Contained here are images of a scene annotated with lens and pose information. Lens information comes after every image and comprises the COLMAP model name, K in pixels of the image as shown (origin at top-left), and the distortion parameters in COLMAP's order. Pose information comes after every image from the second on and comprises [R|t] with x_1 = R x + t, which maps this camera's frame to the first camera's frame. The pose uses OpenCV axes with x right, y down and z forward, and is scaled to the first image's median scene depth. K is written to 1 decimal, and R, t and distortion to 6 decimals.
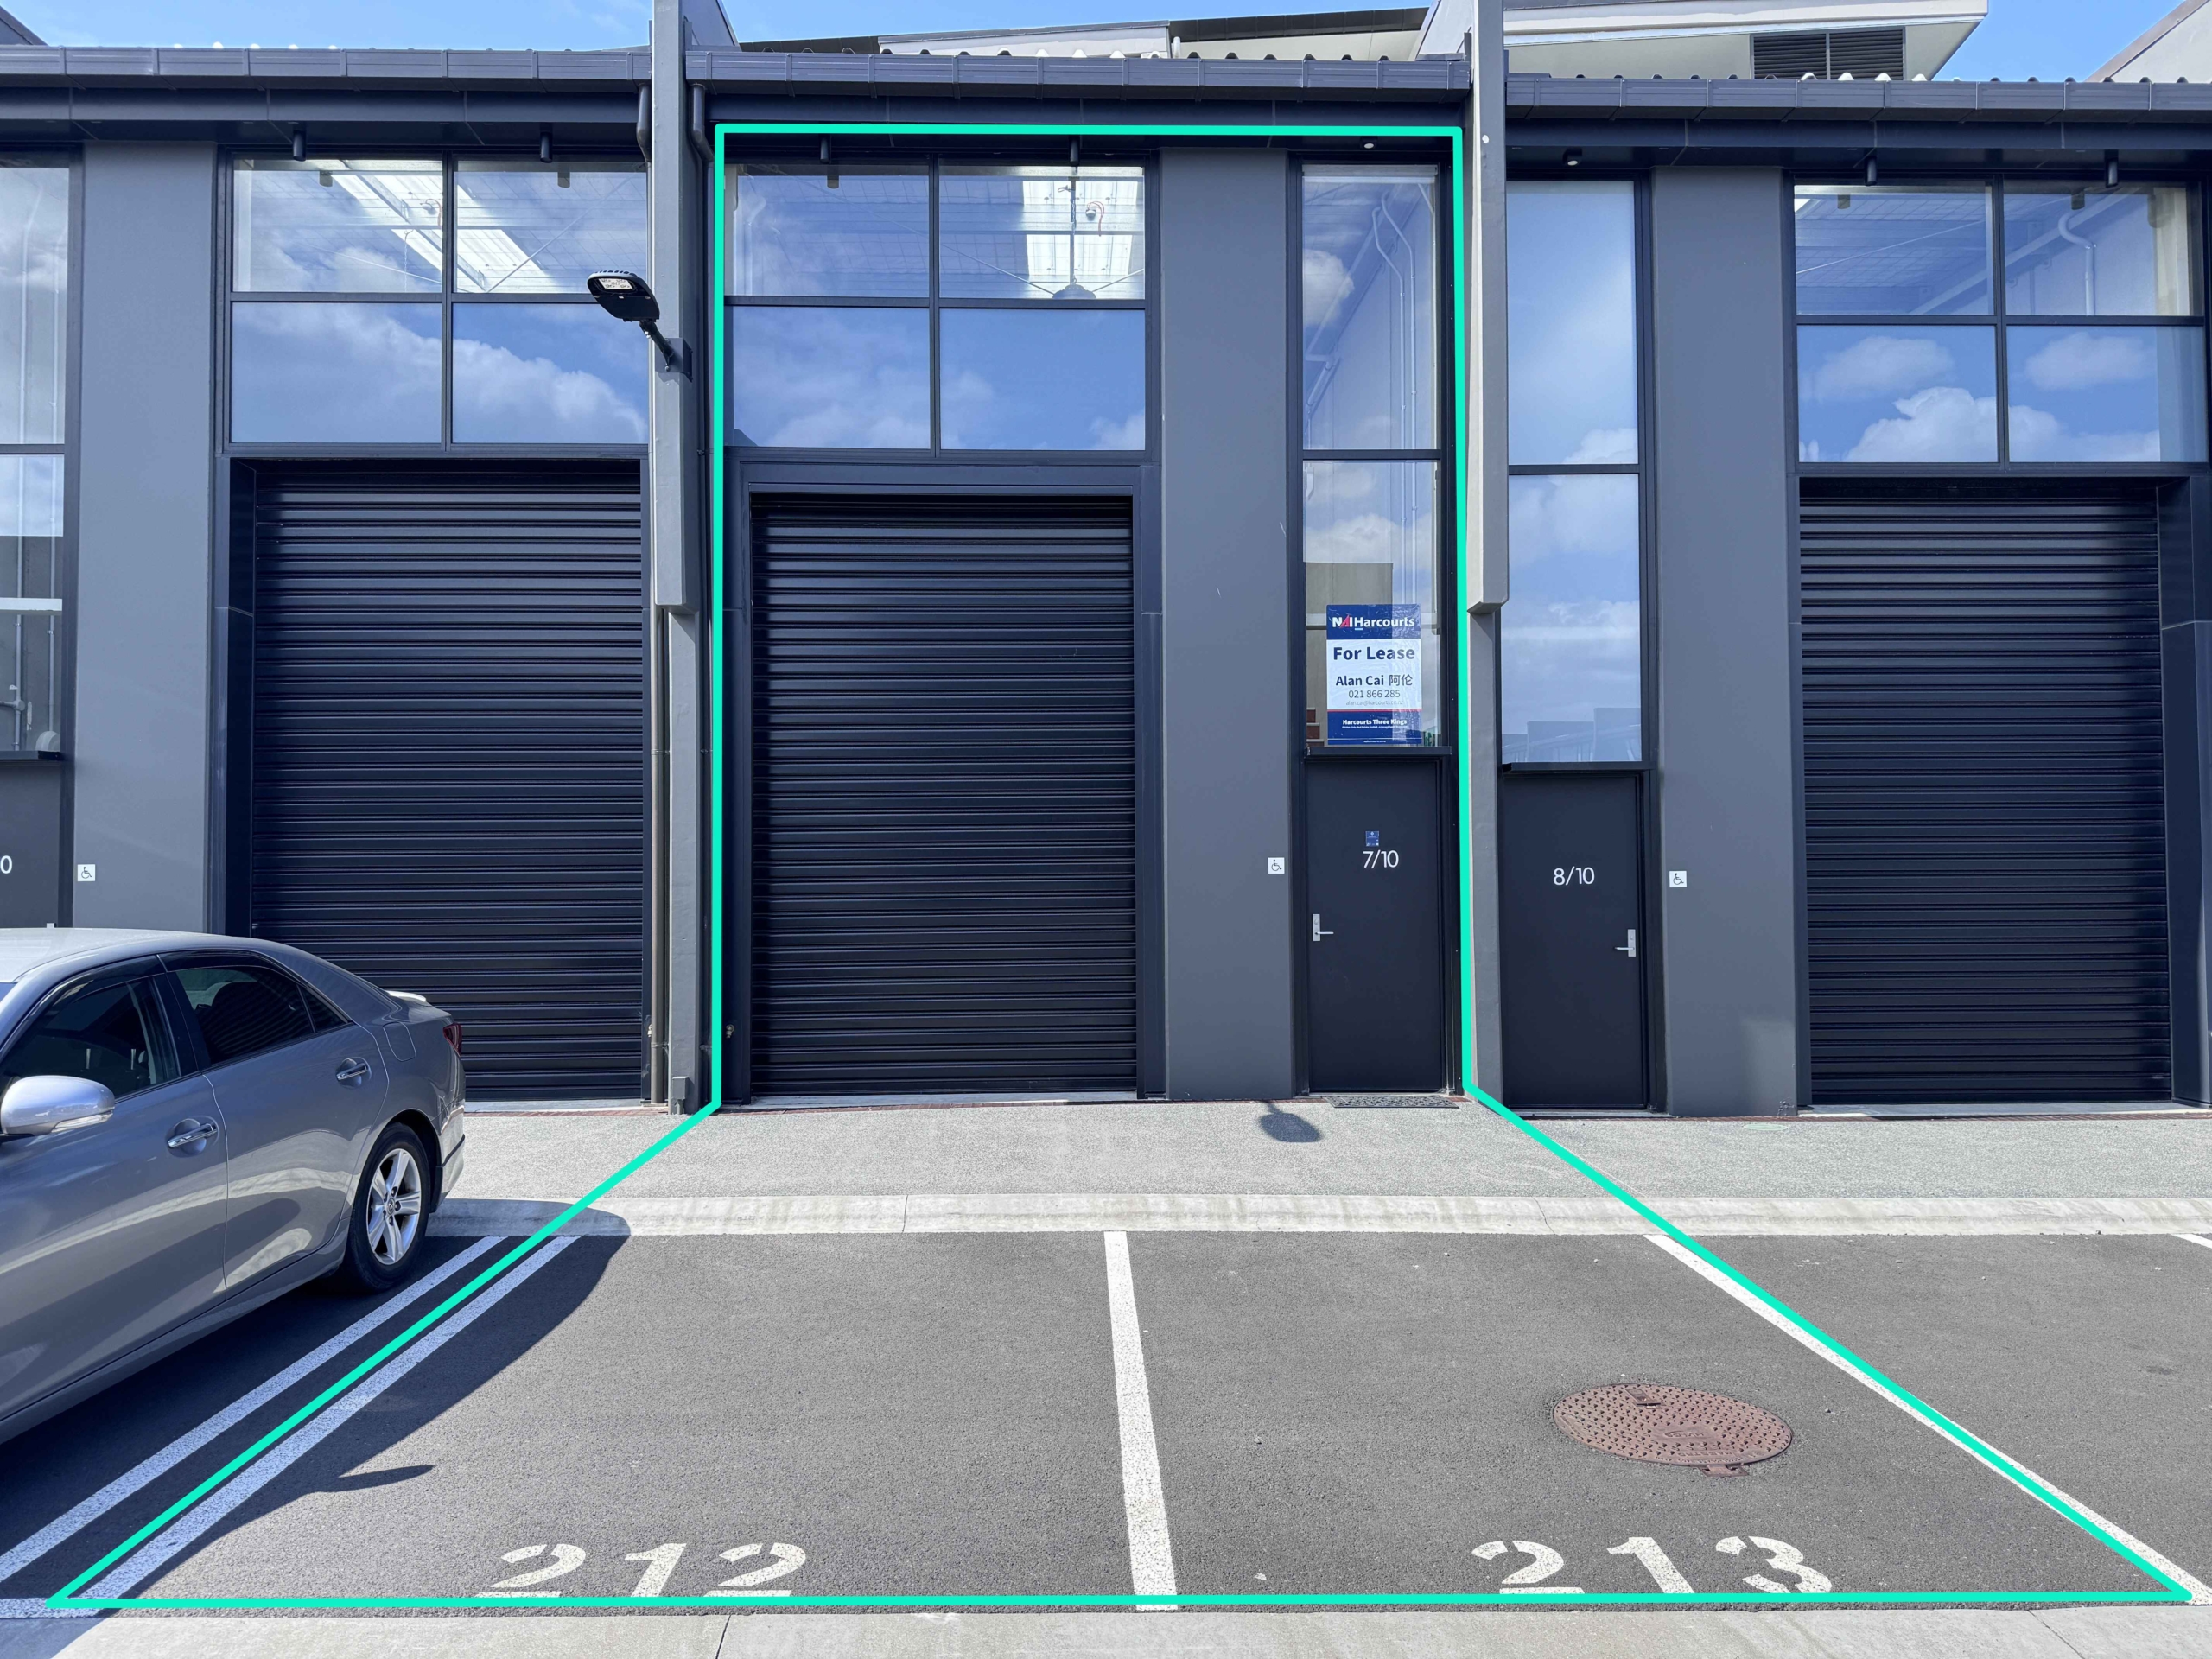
lens RADIAL K [[1584.8, 0, 1087.8], [0, 1584.8, 841.5], [0, 0, 1]] dist [0.057329, -0.027835]
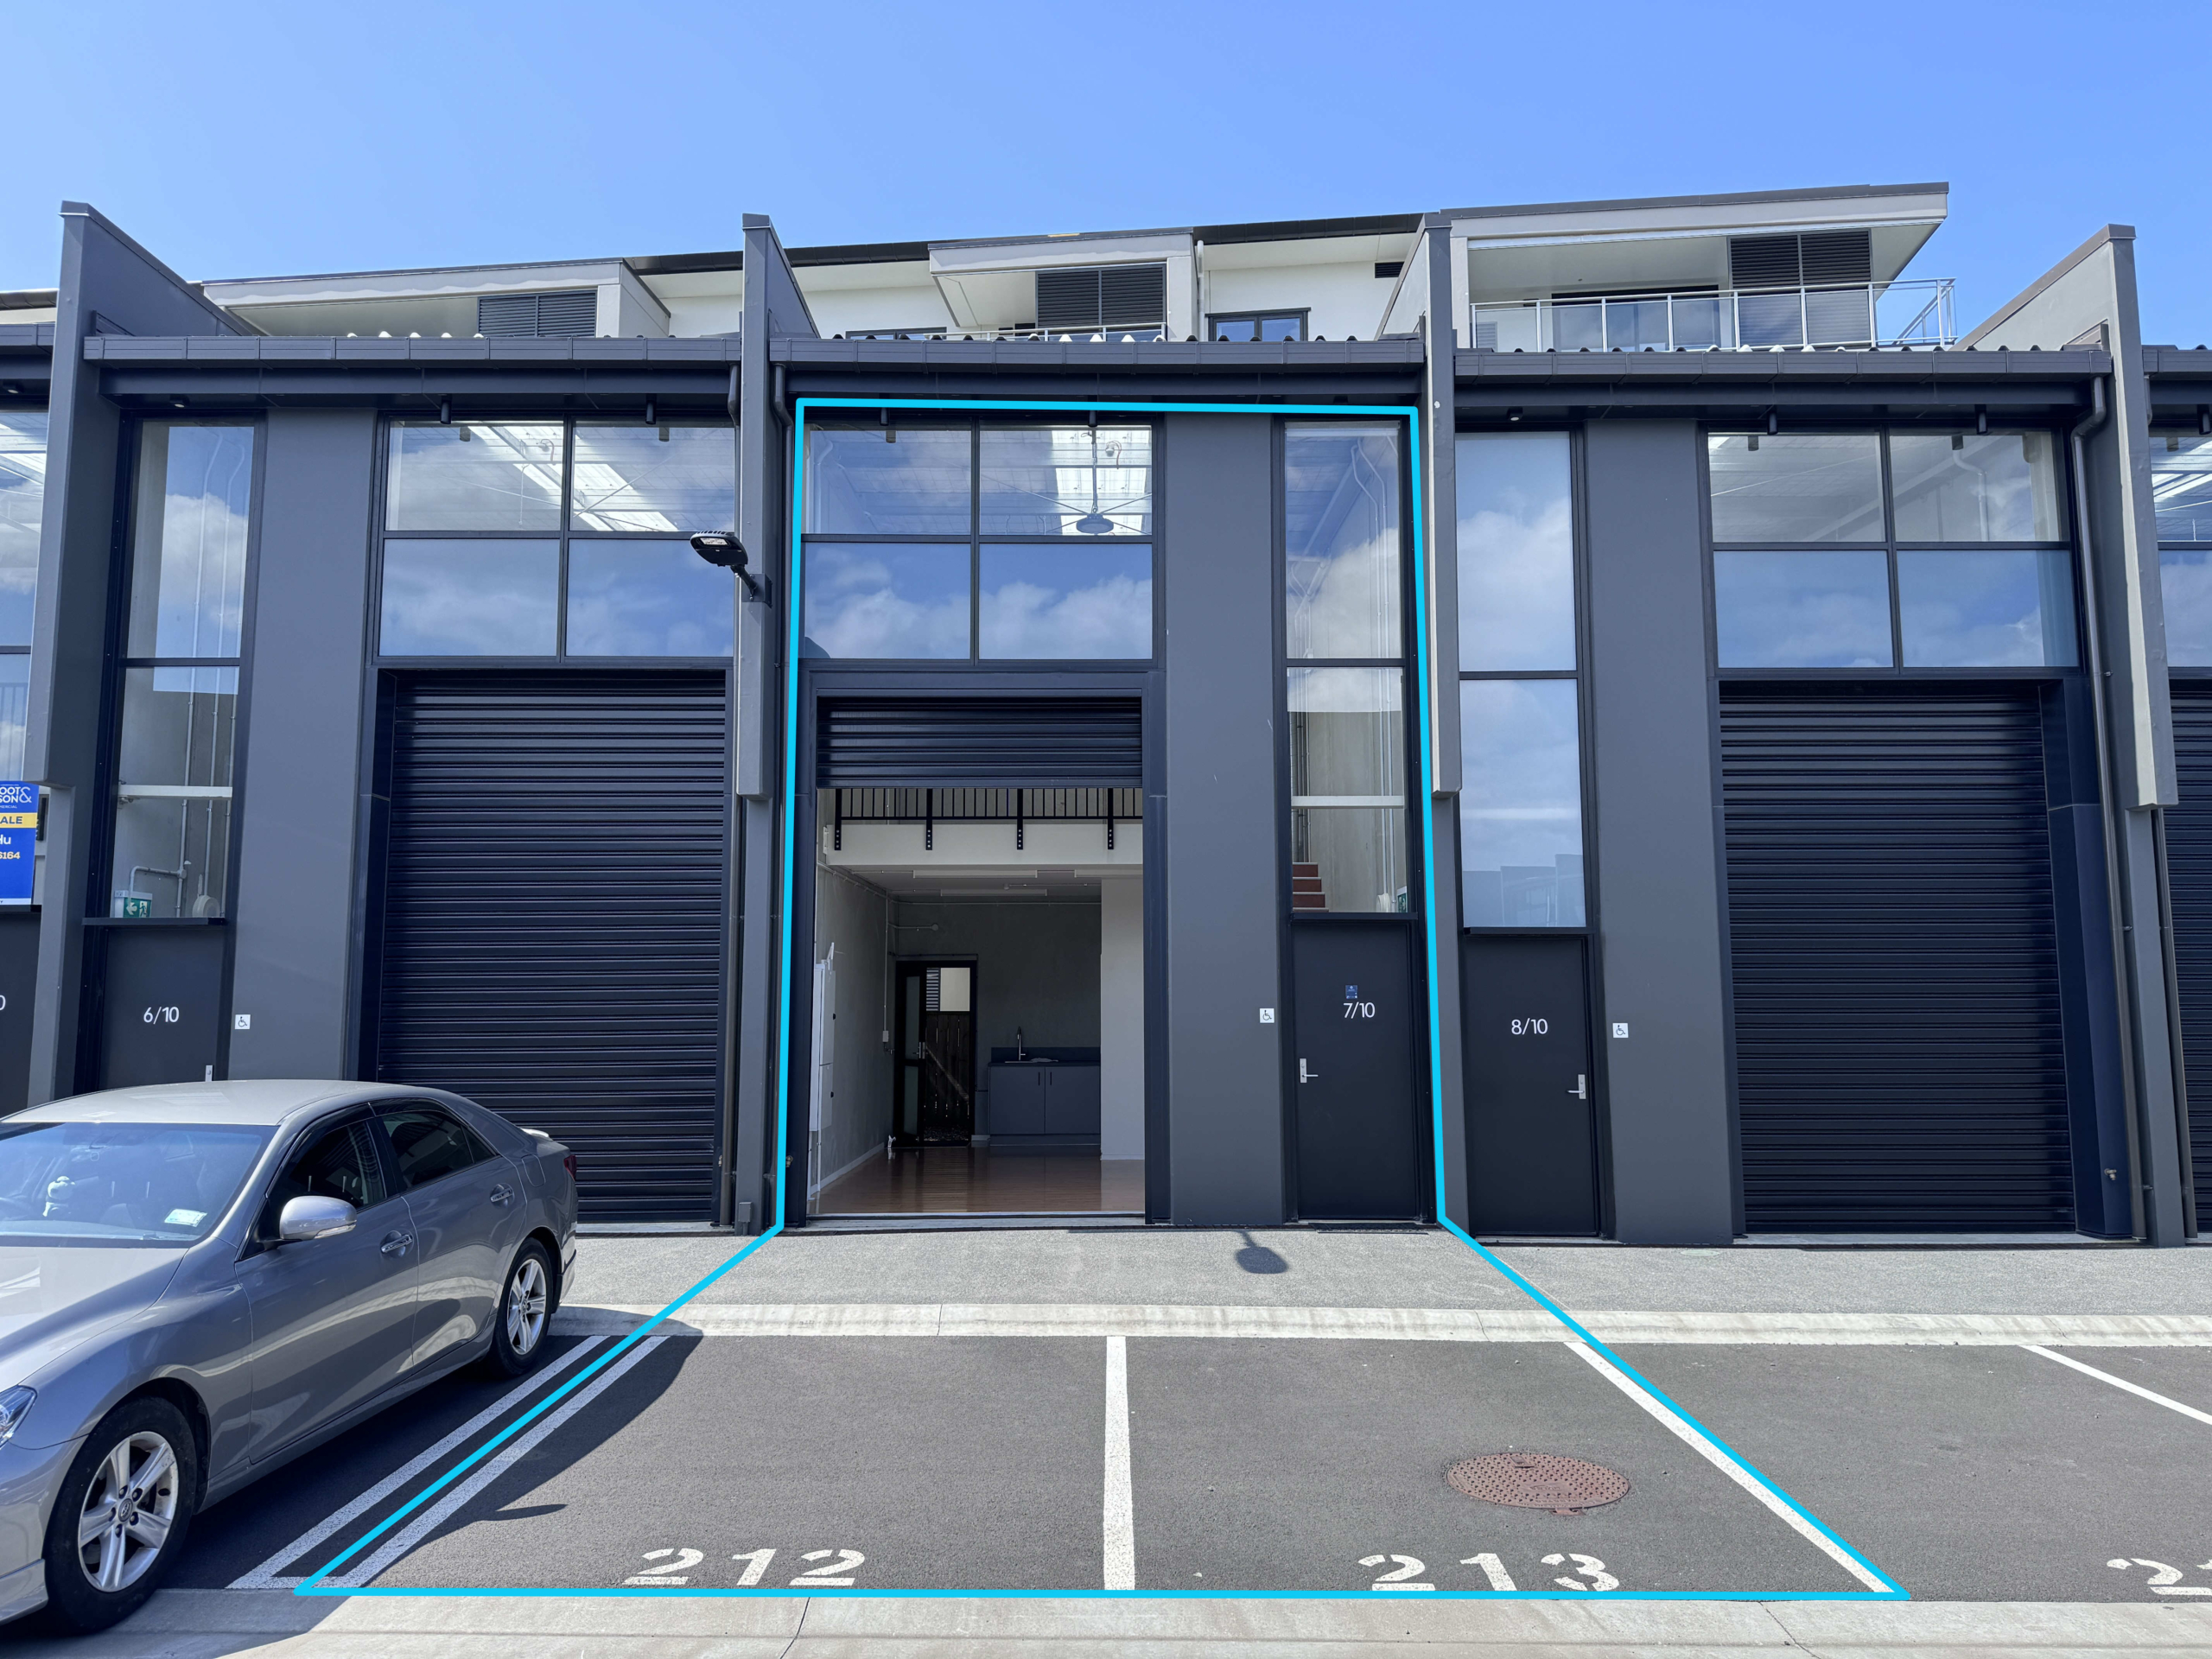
lens RADIAL K [[1584.8, 0, 1101.4], [0, 1584.8, 822.0], [0, 0, 1]] dist [0.057329, -0.027835]
pose [[0.999872, 0.001165, -0.015988, 0.017567], [-0.002614, 0.995860, -0.090868, -0.020068], [0.015816, 0.090898, 0.995735, -0.155305]]
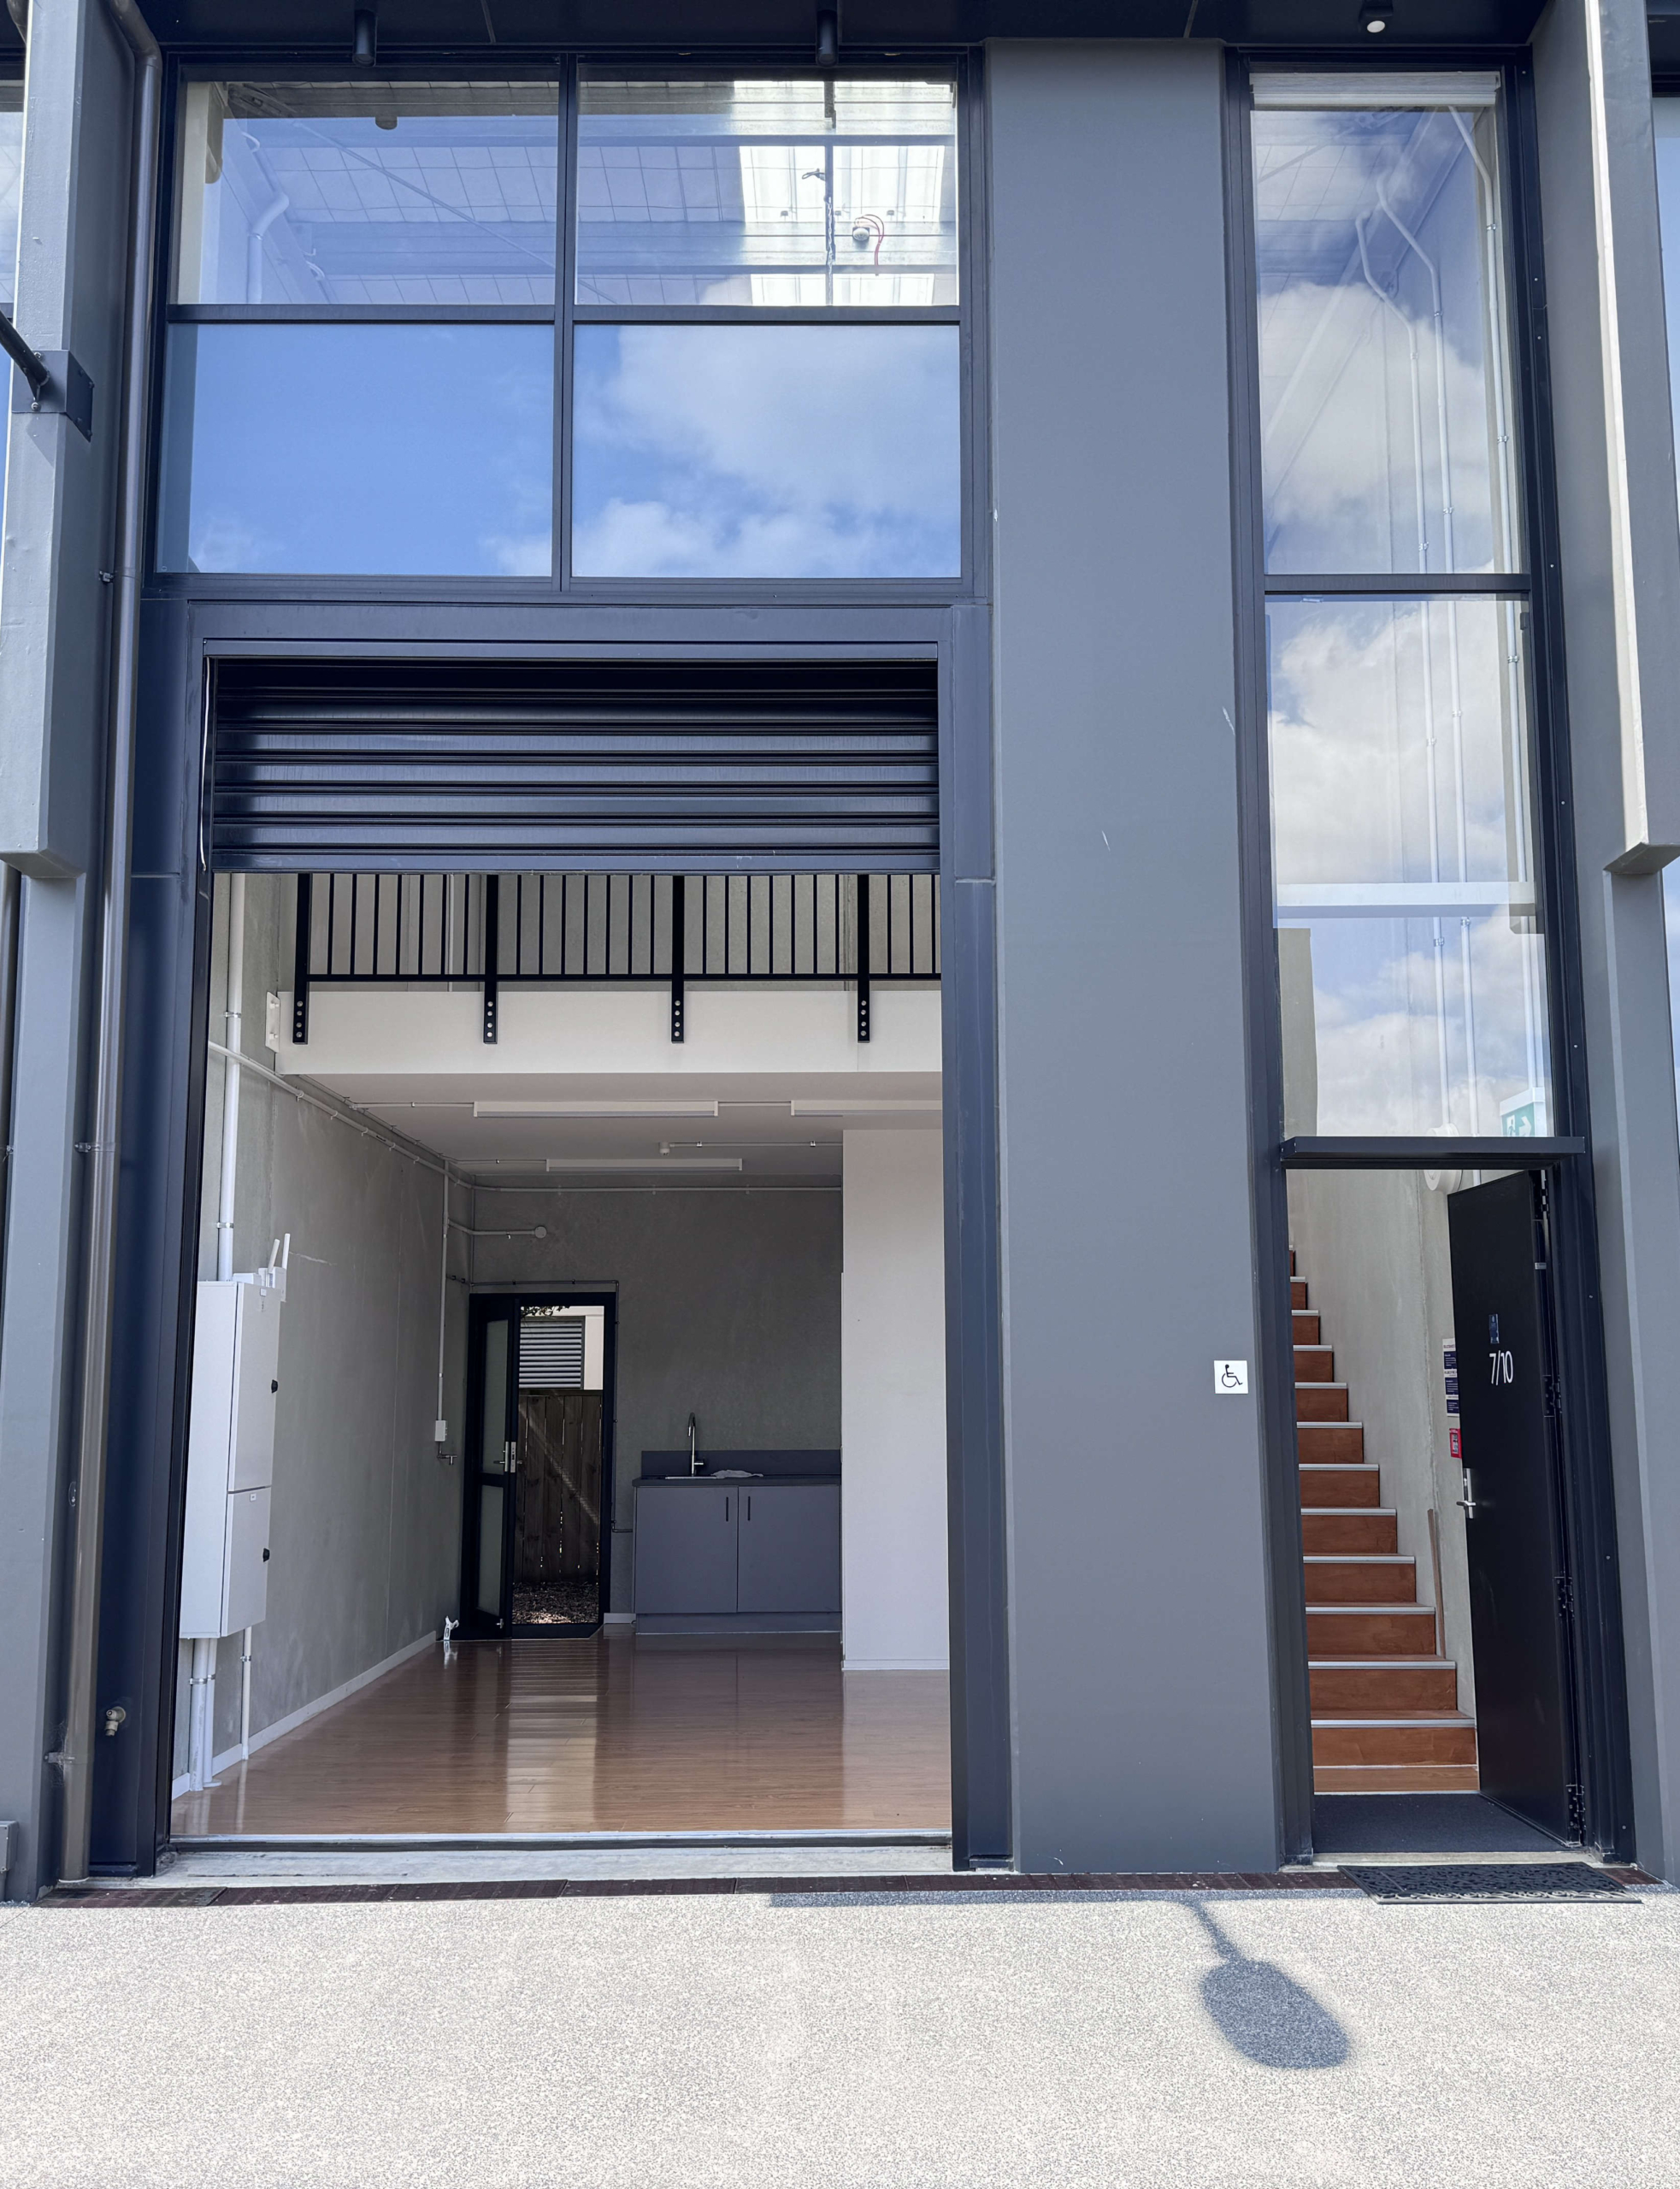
lens RADIAL K [[2028.2, 0, 849.4], [0, 2028.2, 1102.6], [0, 0, 1]] dist [0.046103, 0.000000]
pose [[0.999961, 0.000204, -0.008861, 0.005238], [-0.001259, 0.992860, -0.119275, 0.005734], [0.008773, 0.119282, 0.992822, 0.359879]]
